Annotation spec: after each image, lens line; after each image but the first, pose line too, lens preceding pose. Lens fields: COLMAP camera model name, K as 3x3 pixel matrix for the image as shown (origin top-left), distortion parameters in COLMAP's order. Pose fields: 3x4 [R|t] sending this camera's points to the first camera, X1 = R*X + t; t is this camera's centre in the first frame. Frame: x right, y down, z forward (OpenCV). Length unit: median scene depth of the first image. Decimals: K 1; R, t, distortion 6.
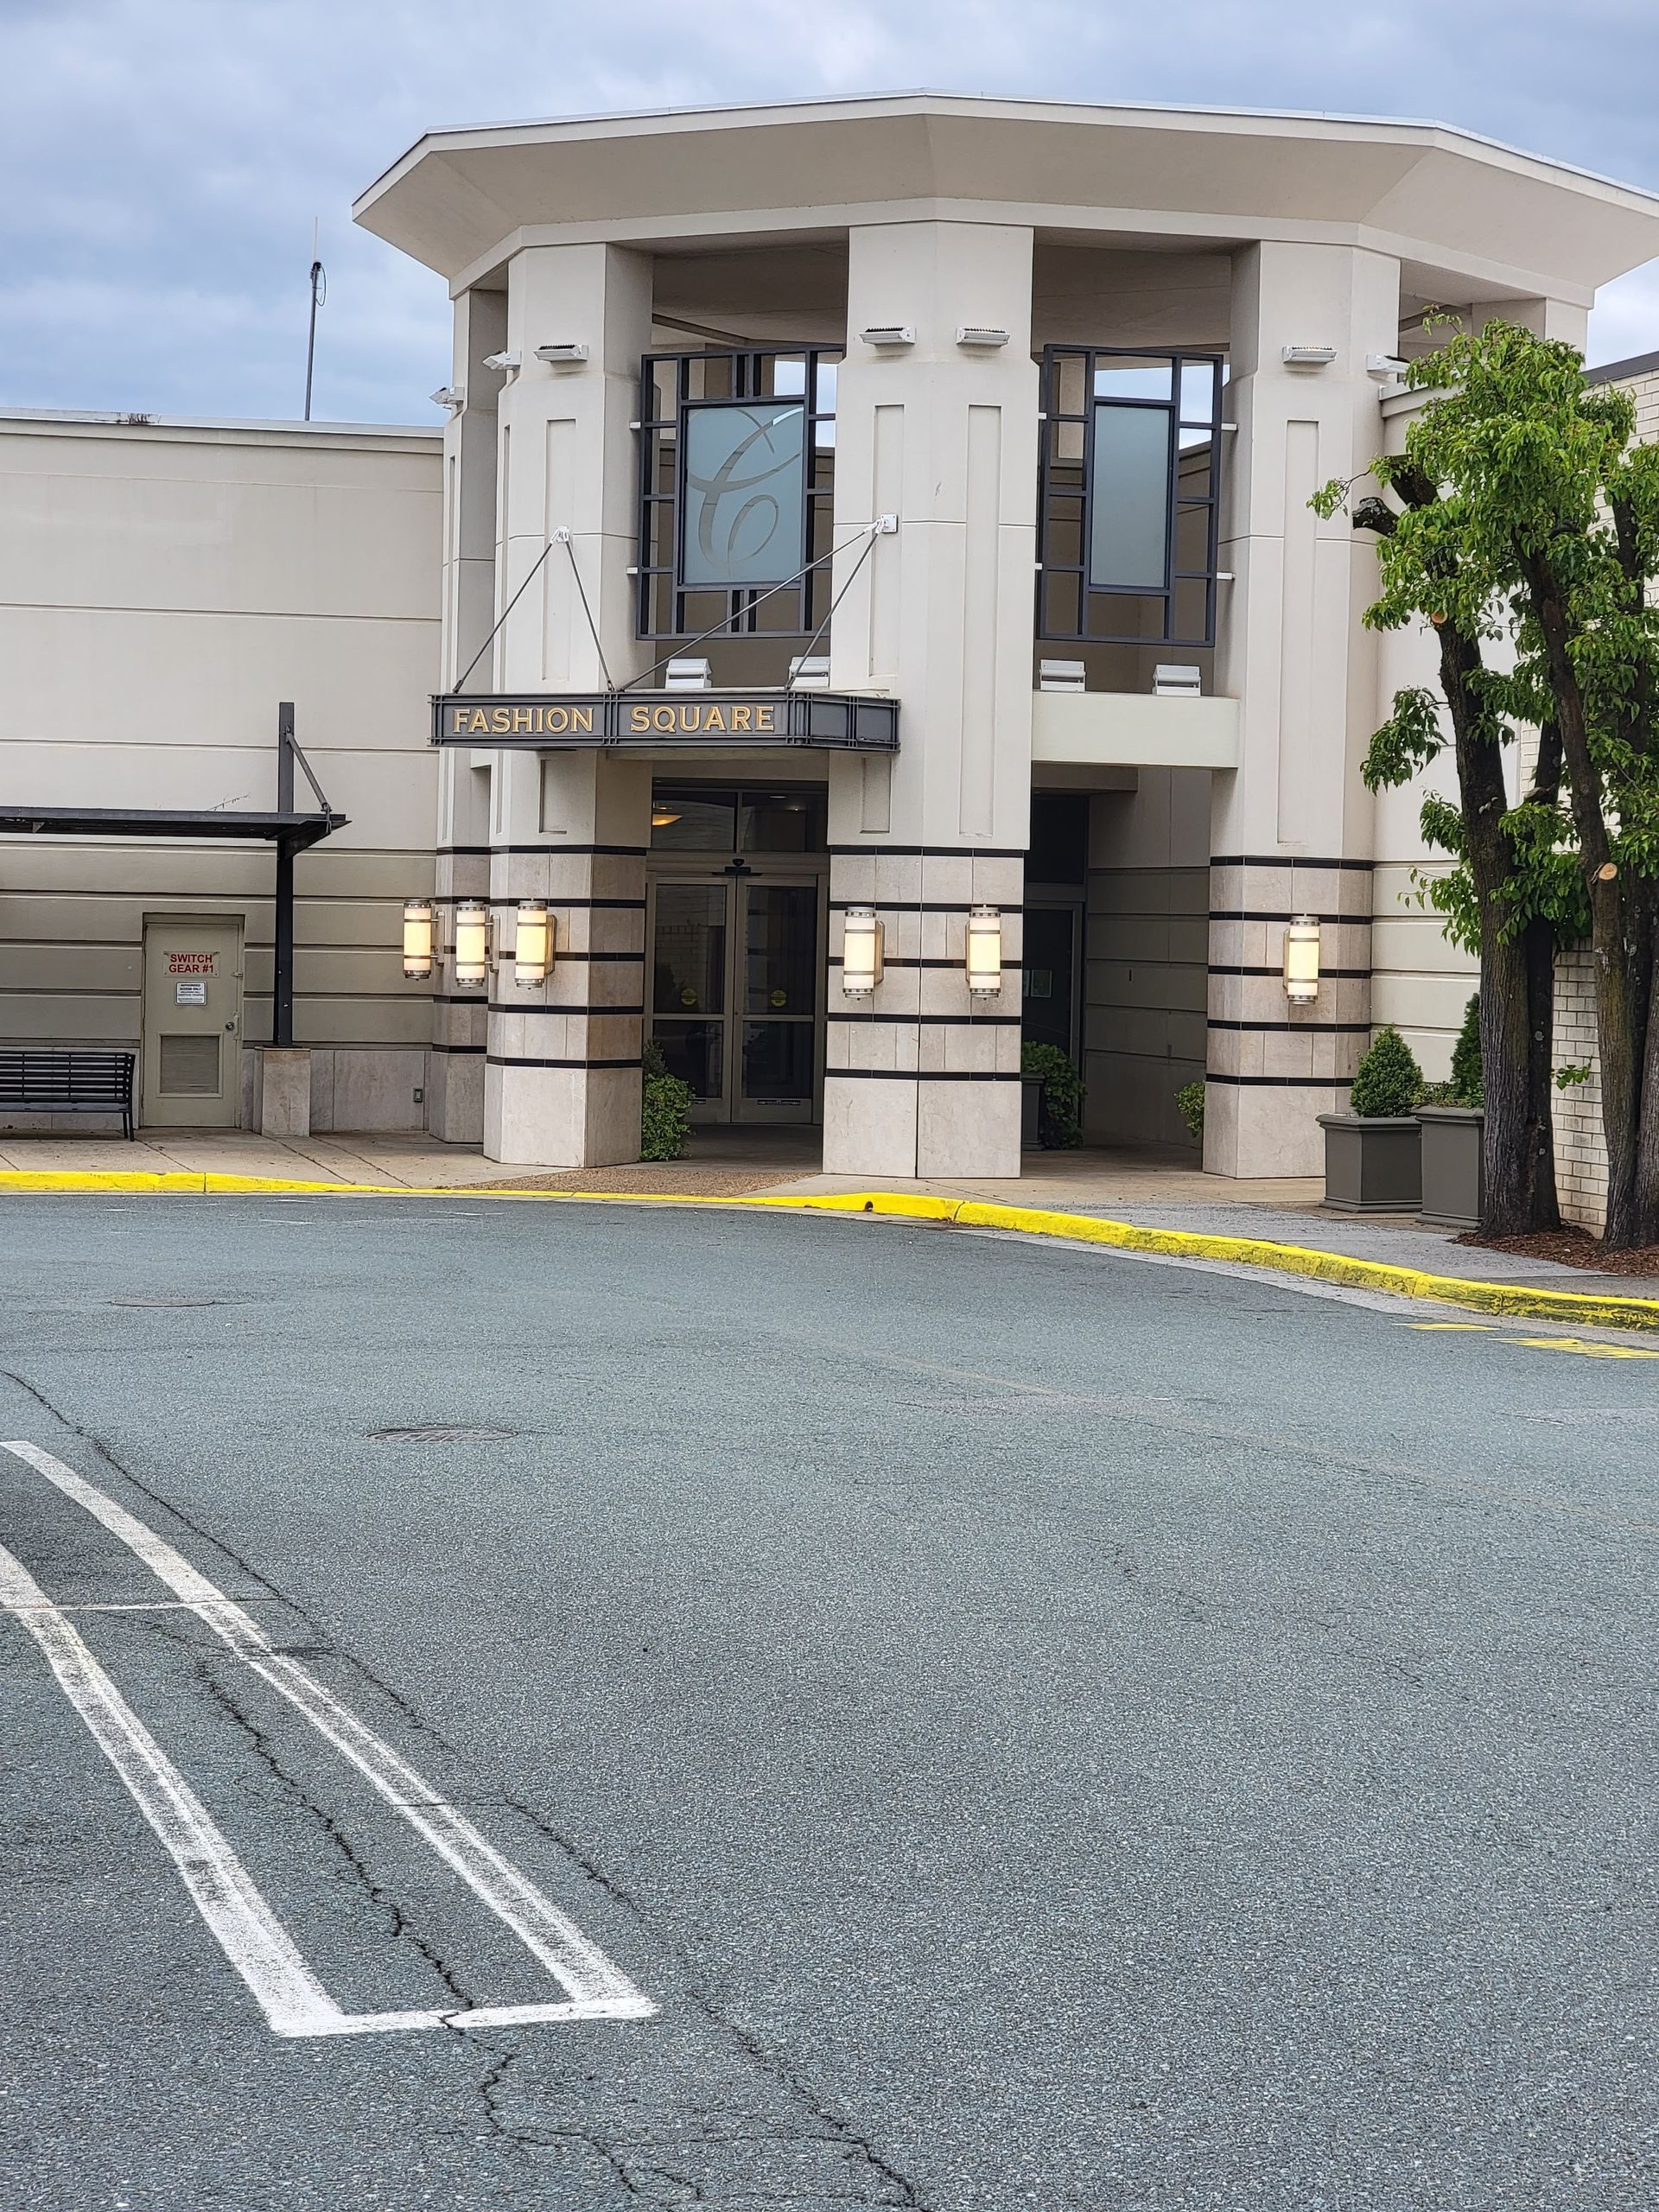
lens RADIAL K [[4821.4, 0, 829.8], [0, 4821.4, 1105.2], [0, 0, 1]] dist [0.606074, 0.157761]
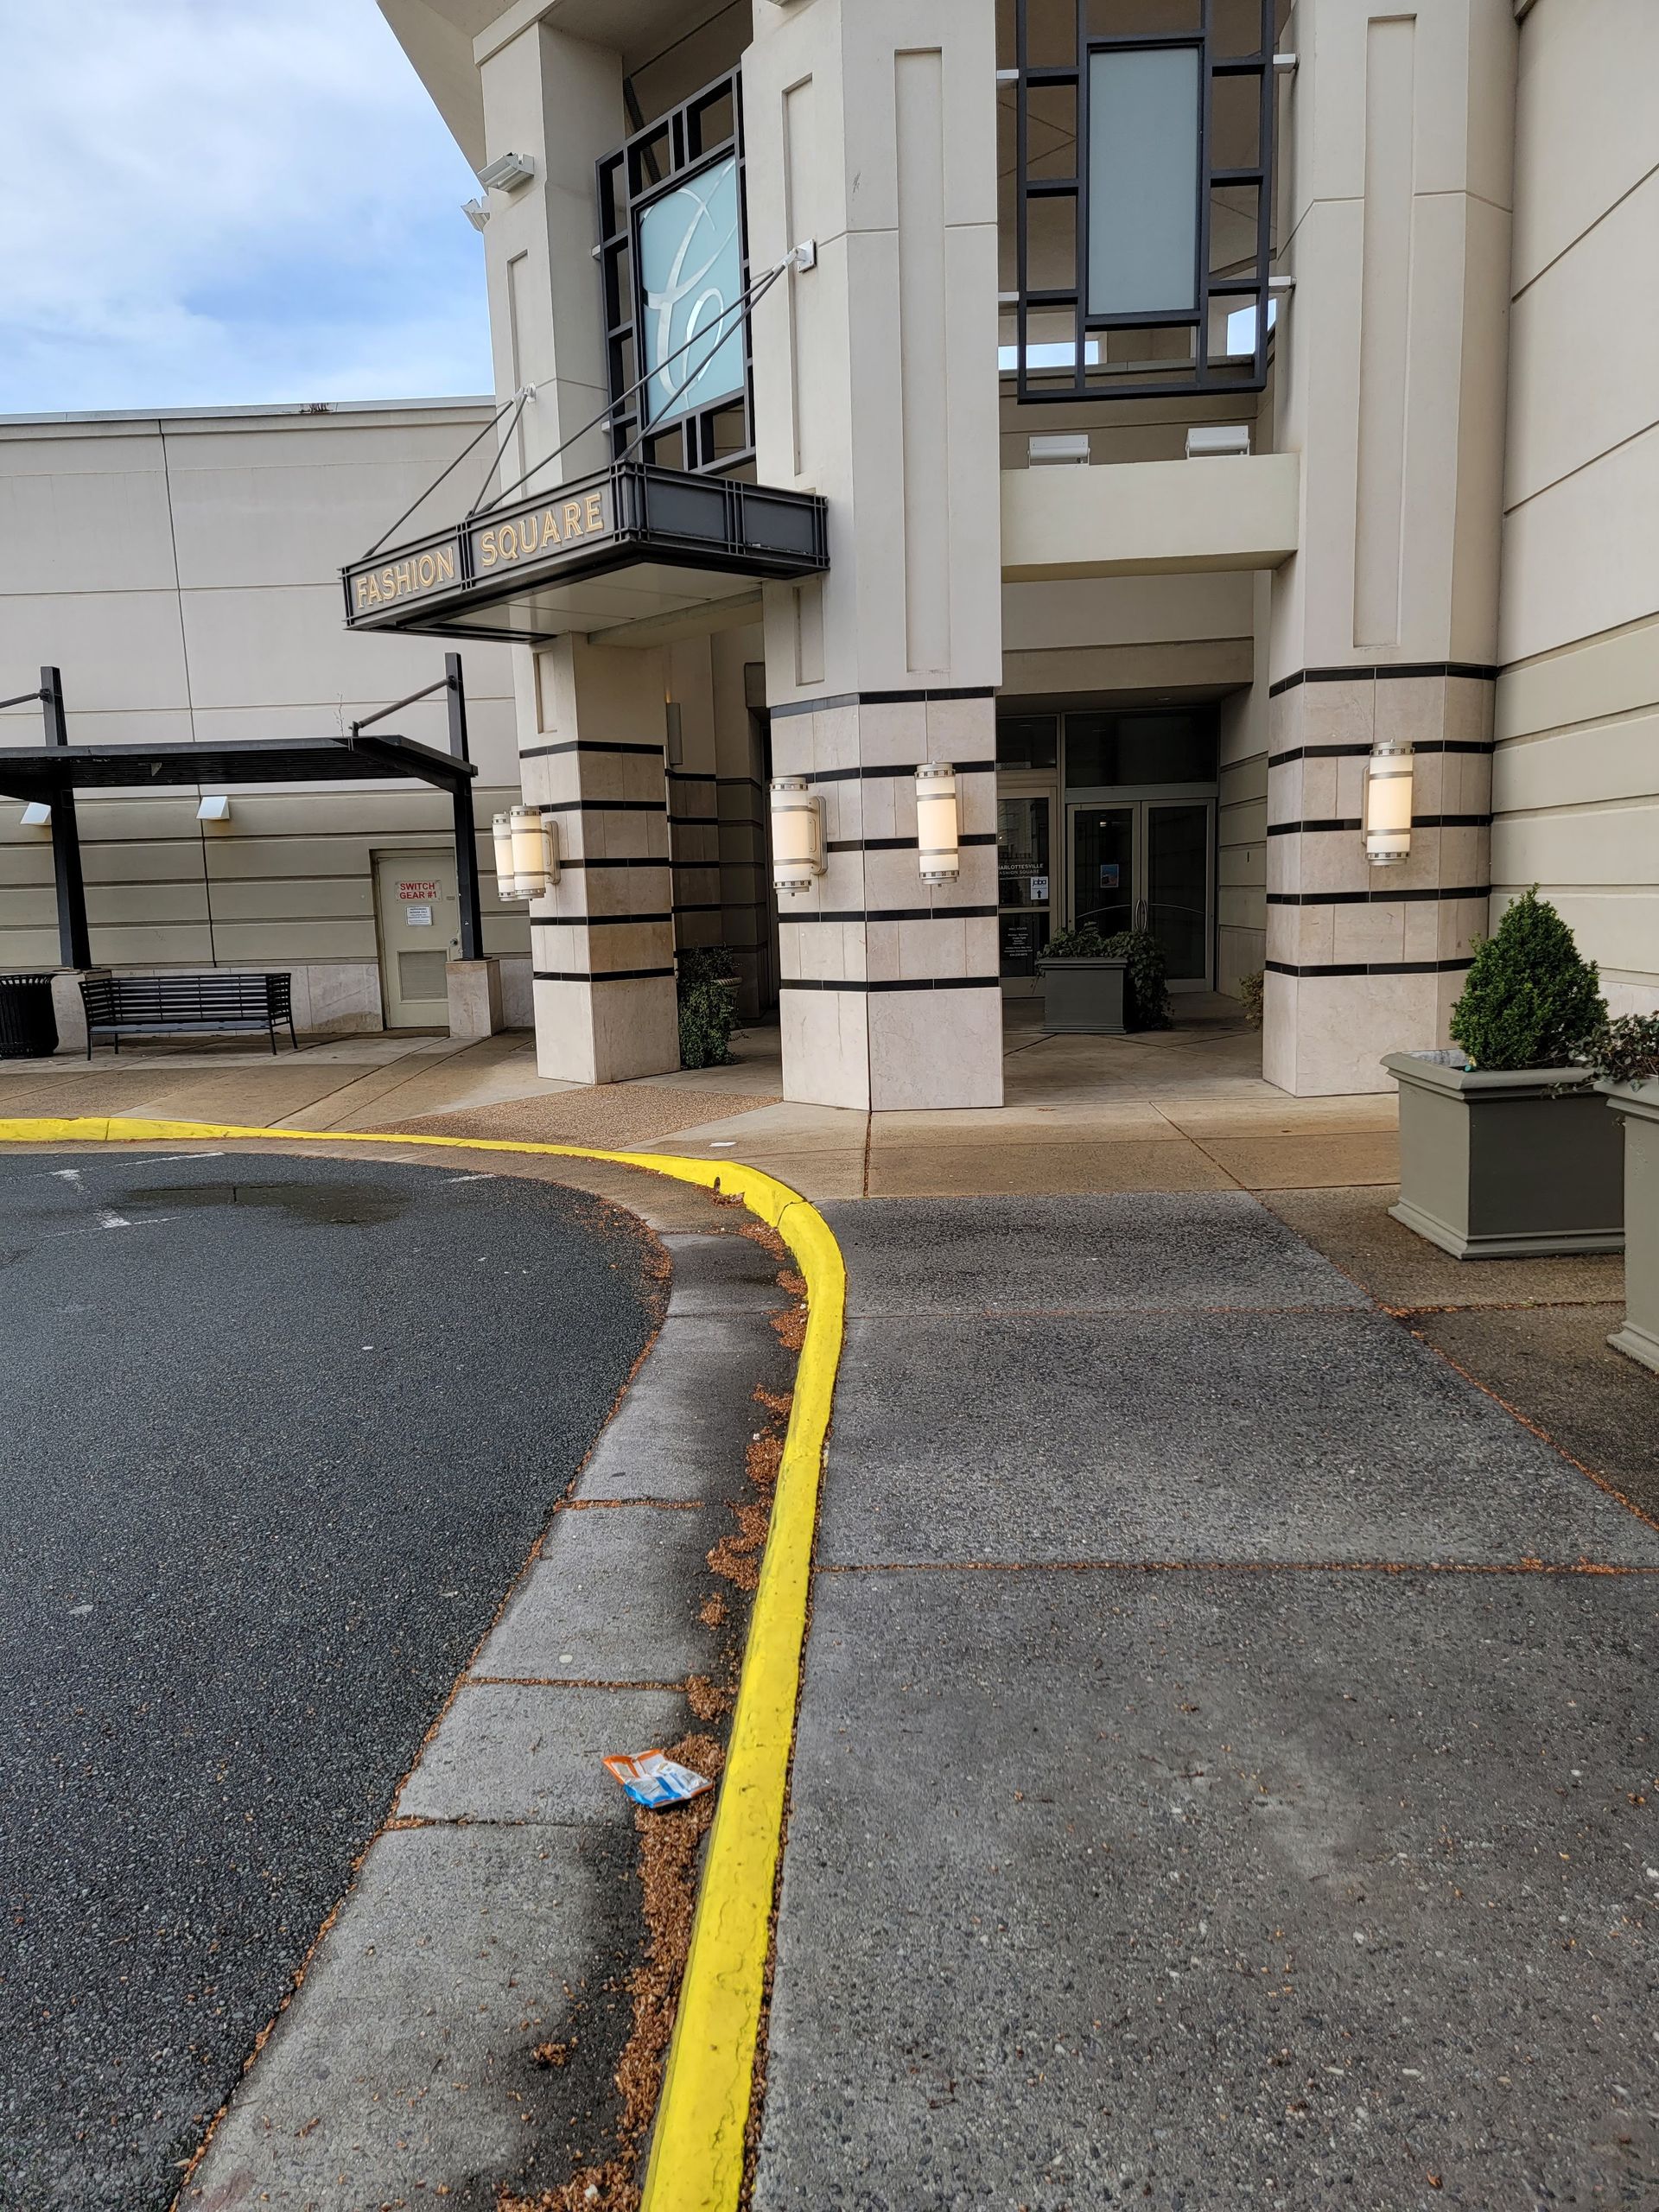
lens RADIAL K [[1485.3, 0, 832.6], [0, 1485.3, 1076.6], [0, 0, 1]] dist [0.289719, -0.300223]
pose [[0.956818, -0.017478, -0.290160, 0.083667], [0.044286, 0.995303, 0.086083, -0.012601], [0.287293, -0.095216, 0.953098, 0.745077]]
